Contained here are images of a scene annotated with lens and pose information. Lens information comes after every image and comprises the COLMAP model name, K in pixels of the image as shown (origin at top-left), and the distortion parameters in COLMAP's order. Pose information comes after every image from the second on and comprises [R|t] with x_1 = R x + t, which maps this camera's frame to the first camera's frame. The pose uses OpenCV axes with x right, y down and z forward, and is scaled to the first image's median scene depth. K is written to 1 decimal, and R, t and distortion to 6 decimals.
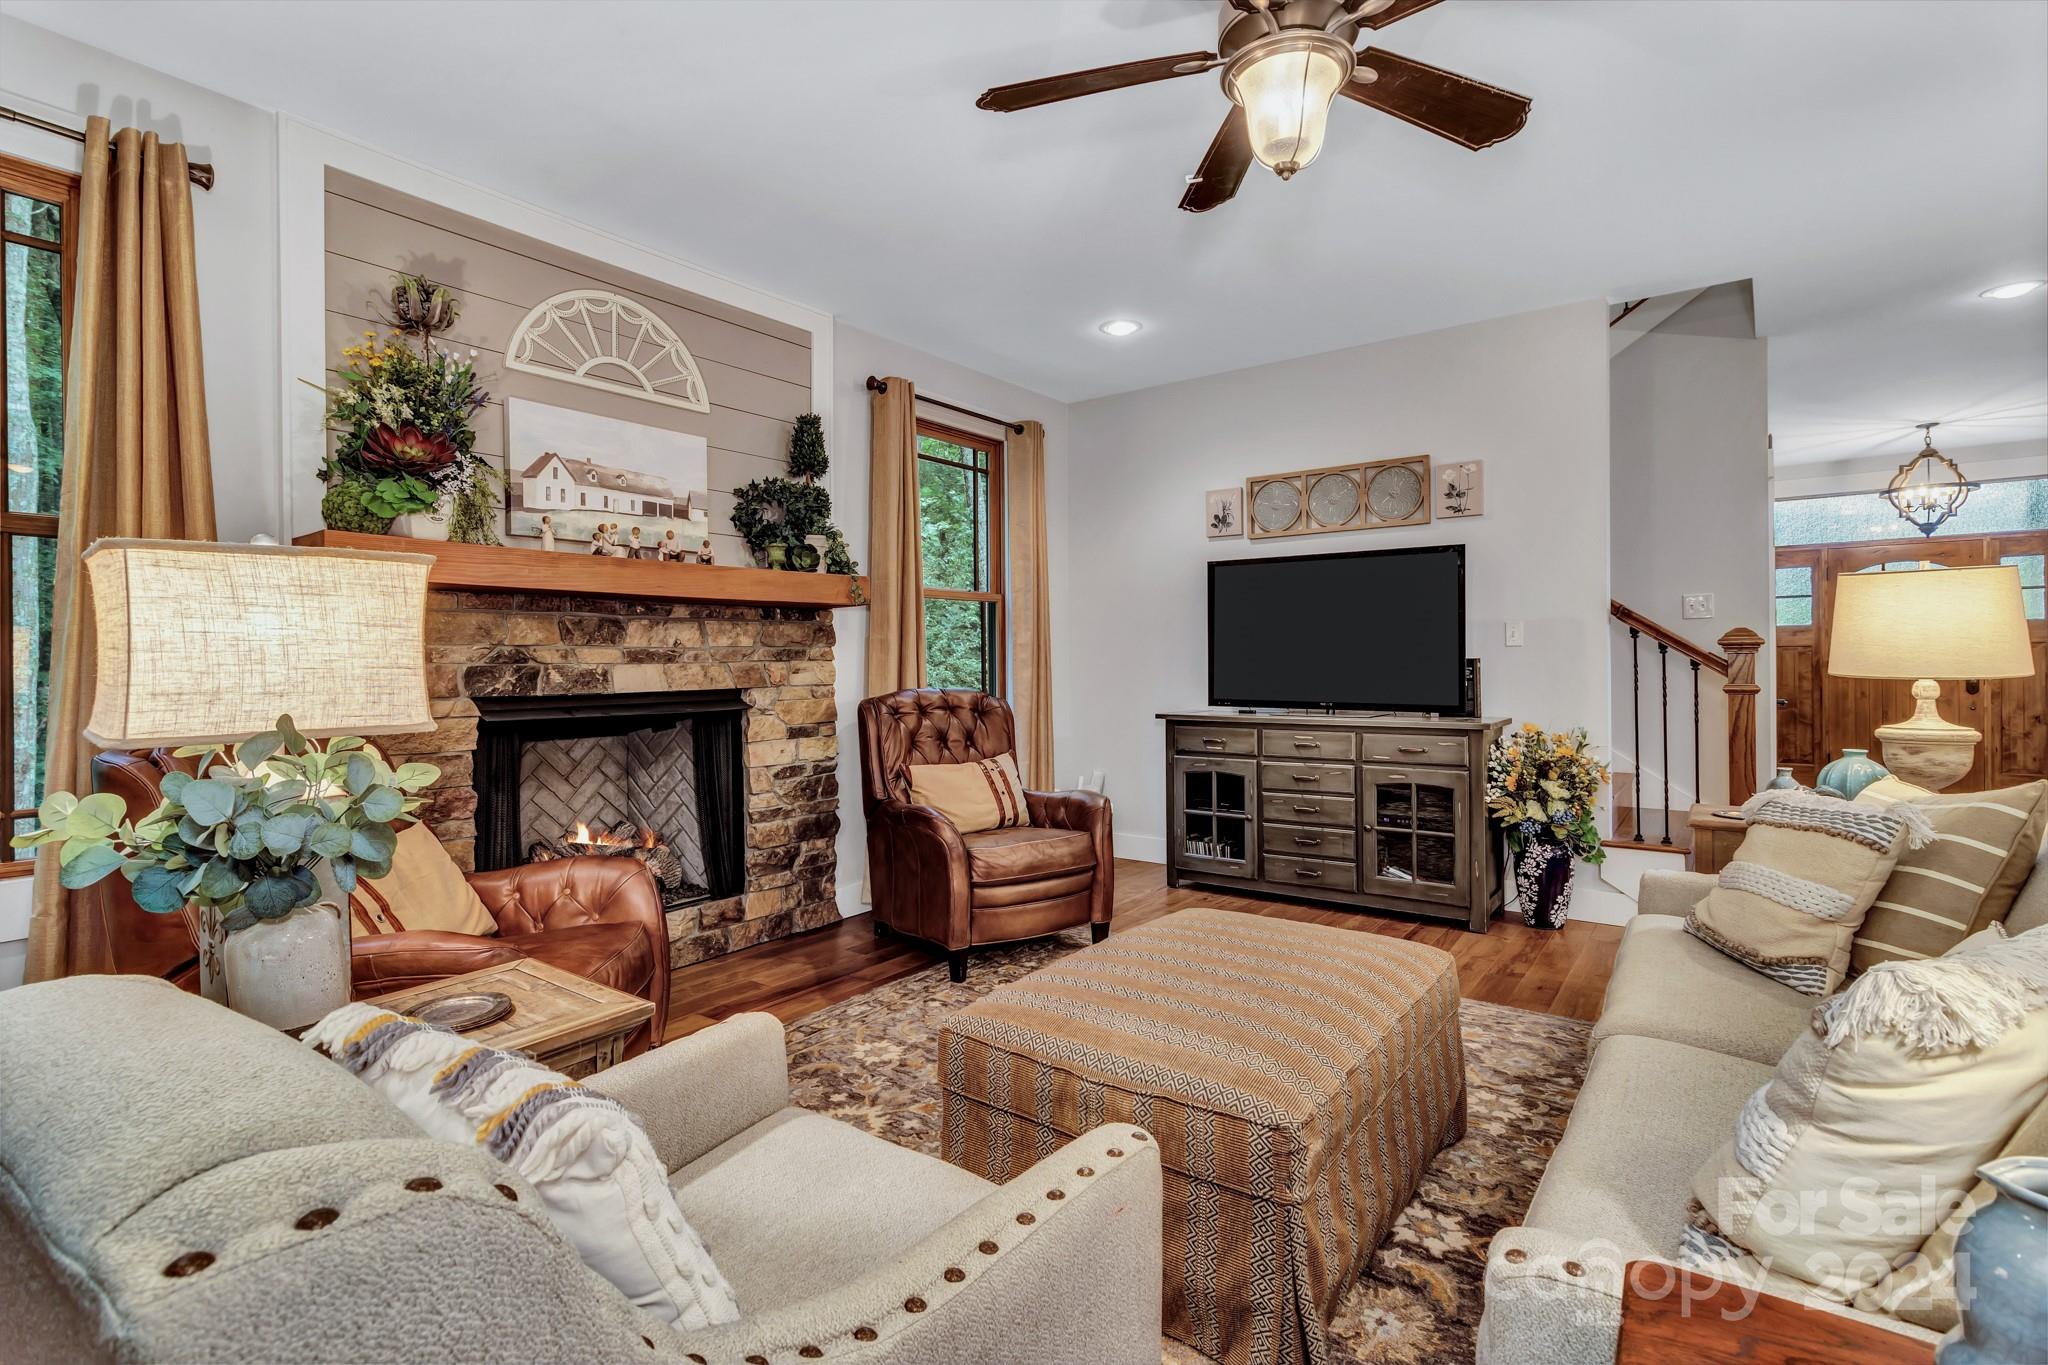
lens RADIAL K [[950.9, 0, 1016.9], [0, 950.9, 666.3], [0, 0, 1]] dist [-0.001429, 0.002937]
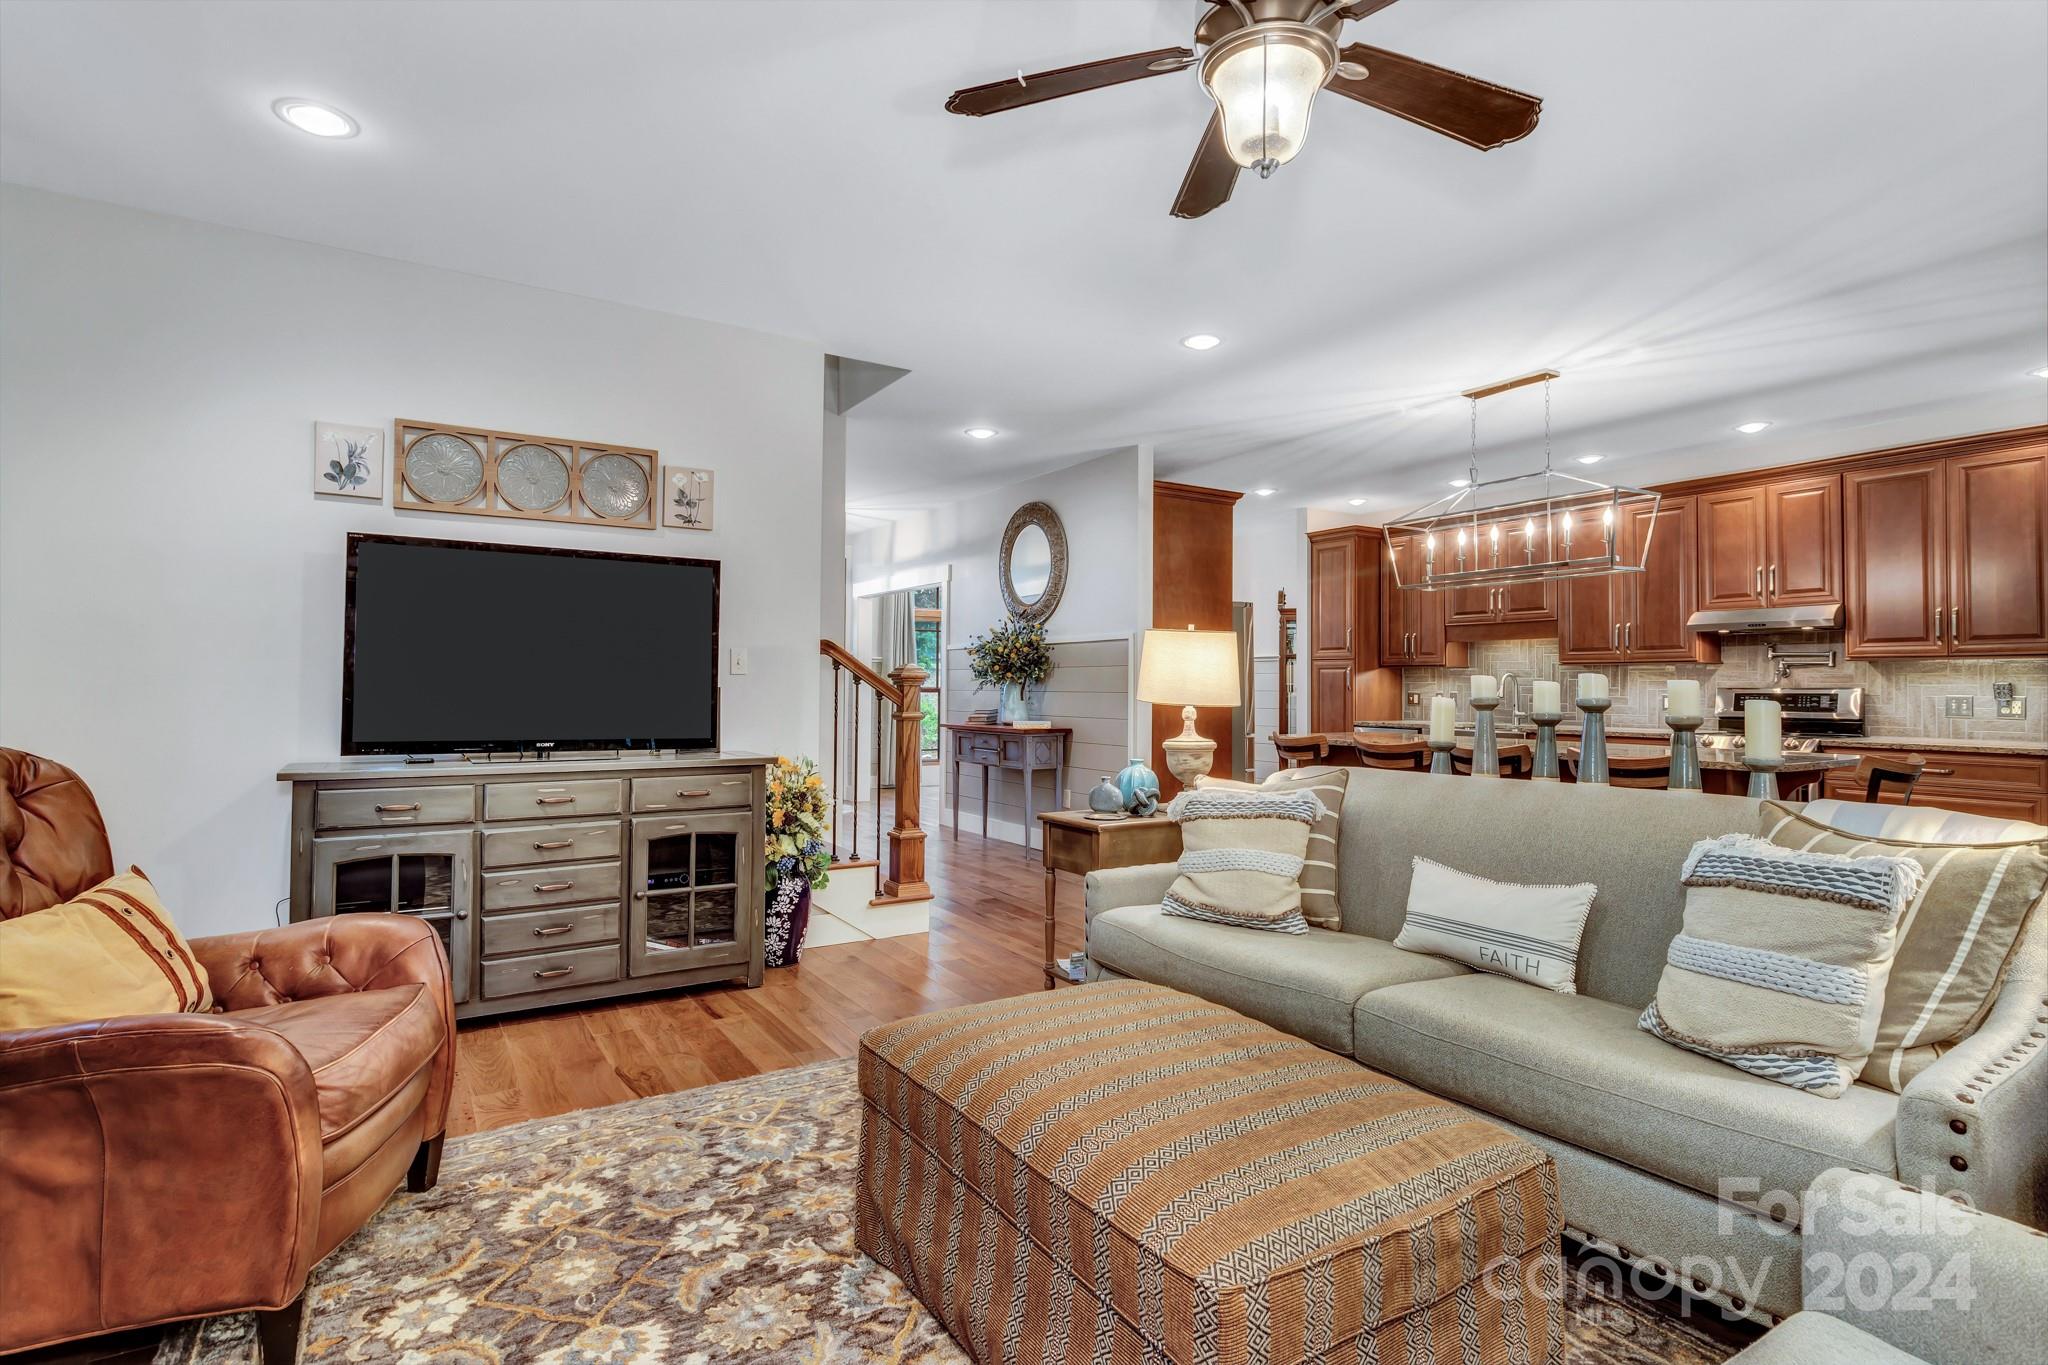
lens RADIAL K [[1001.2, 0, 1021.8], [0, 1001.2, 671.3], [0, 0, 1]] dist [-0.013441, 0.003674]
pose [[0.353203, 0.027186, 0.935151, -0.349356], [-0.005227, 0.999619, -0.027086, 0.000967], [-0.935532, 0.004679, 0.353211, 0.435118]]
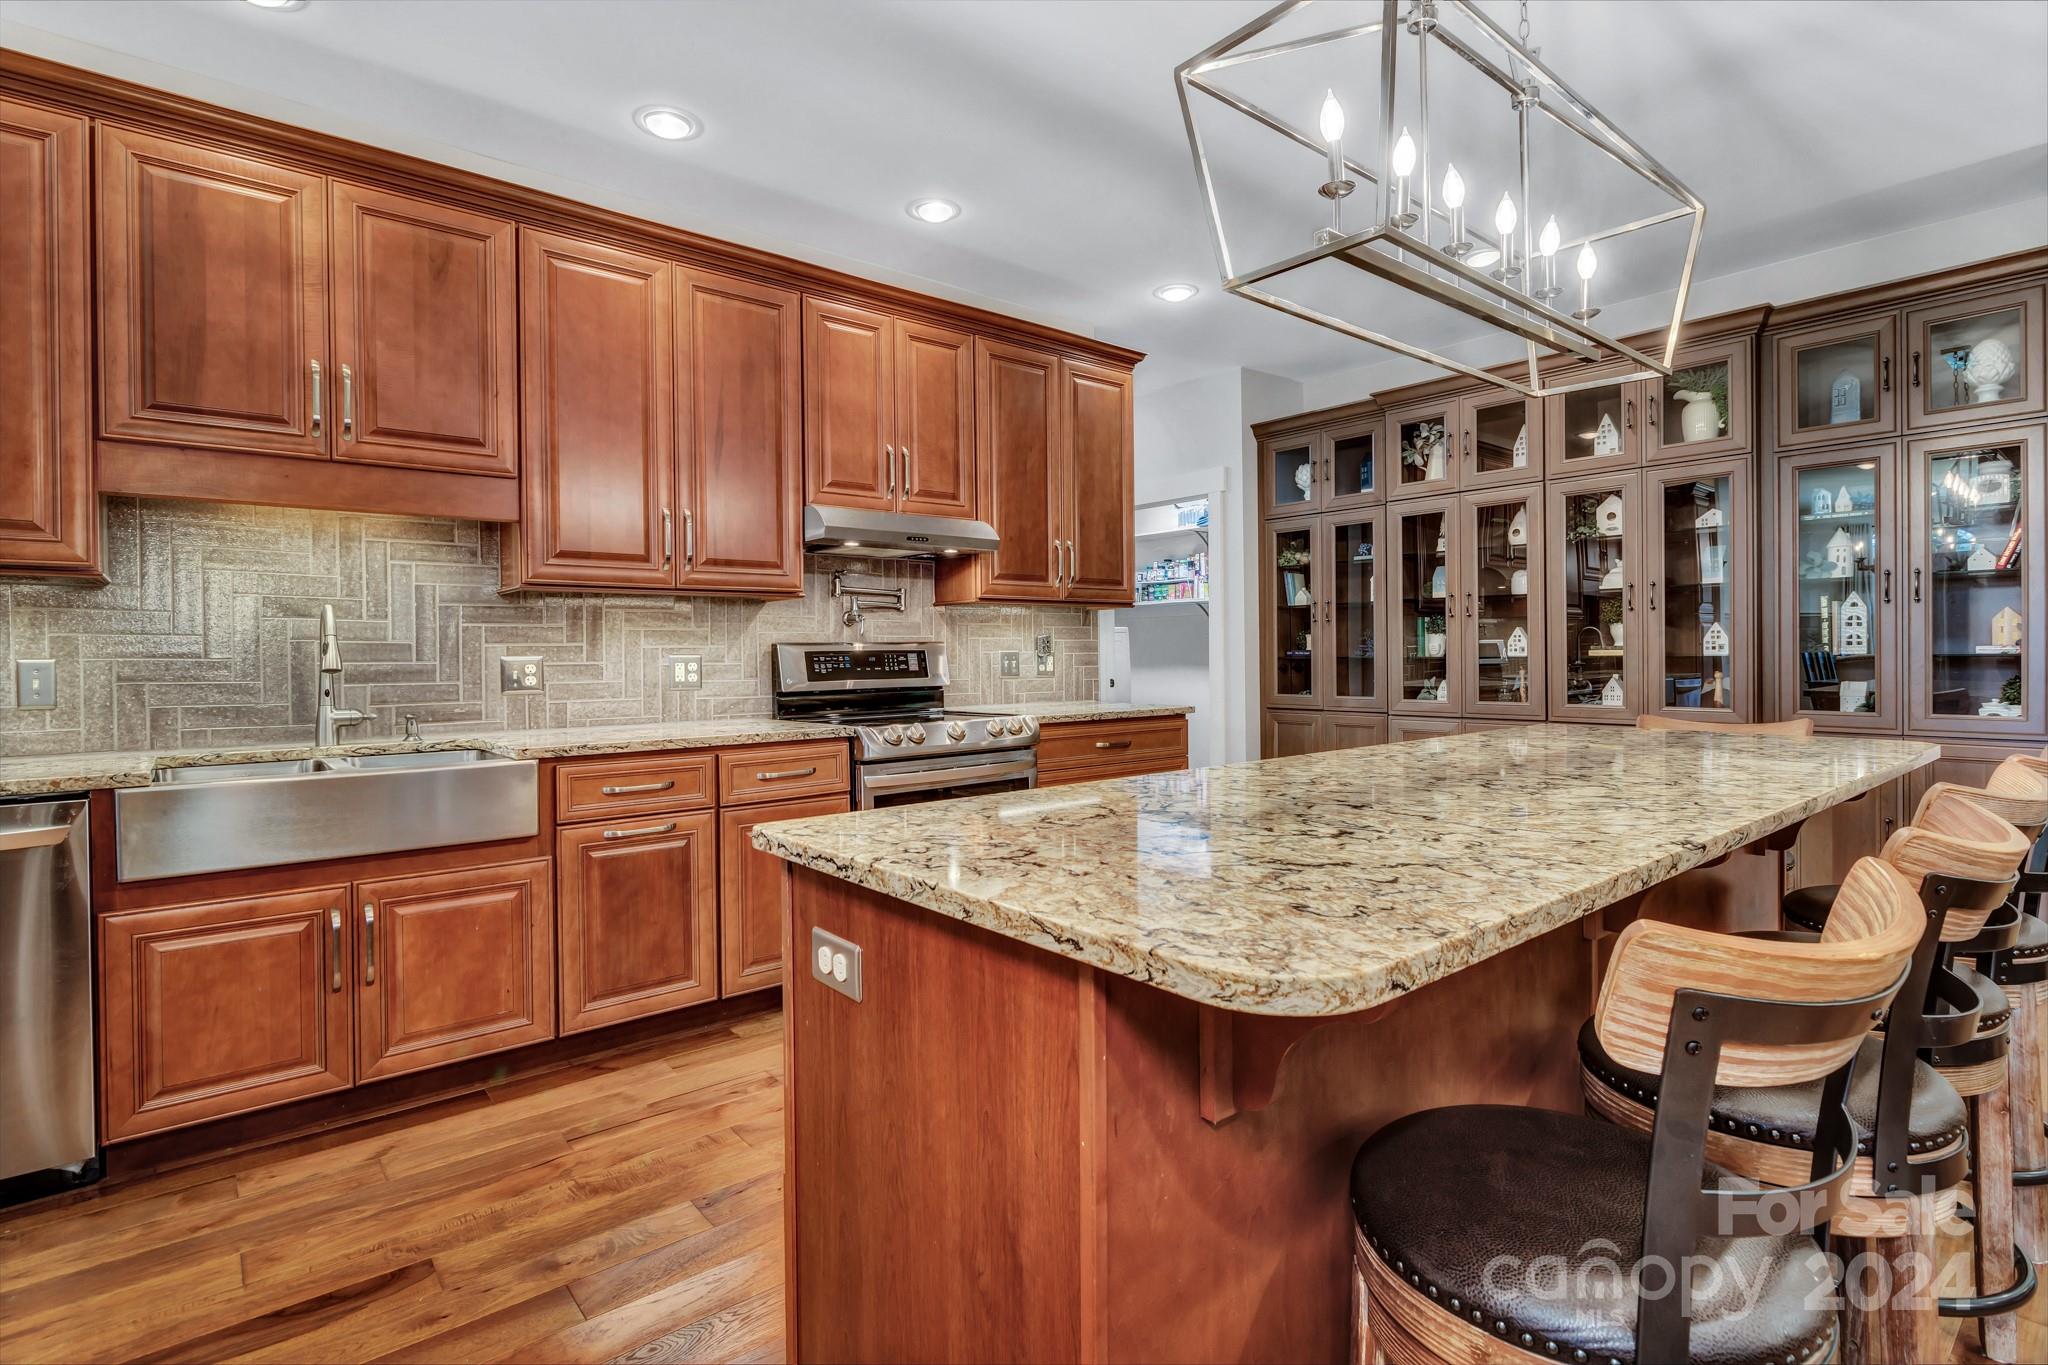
lens RADIAL K [[1001.2, 0, 1026.8], [0, 1001.2, 661.3], [0, 0, 1]] dist [-0.013441, 0.003674]
pose [[-0.974273, 0.020868, 0.224401, 1.178668], [0.023427, 0.999687, 0.008745, -0.007436], [-0.224148, 0.013777, -0.974458, 0.819593]]
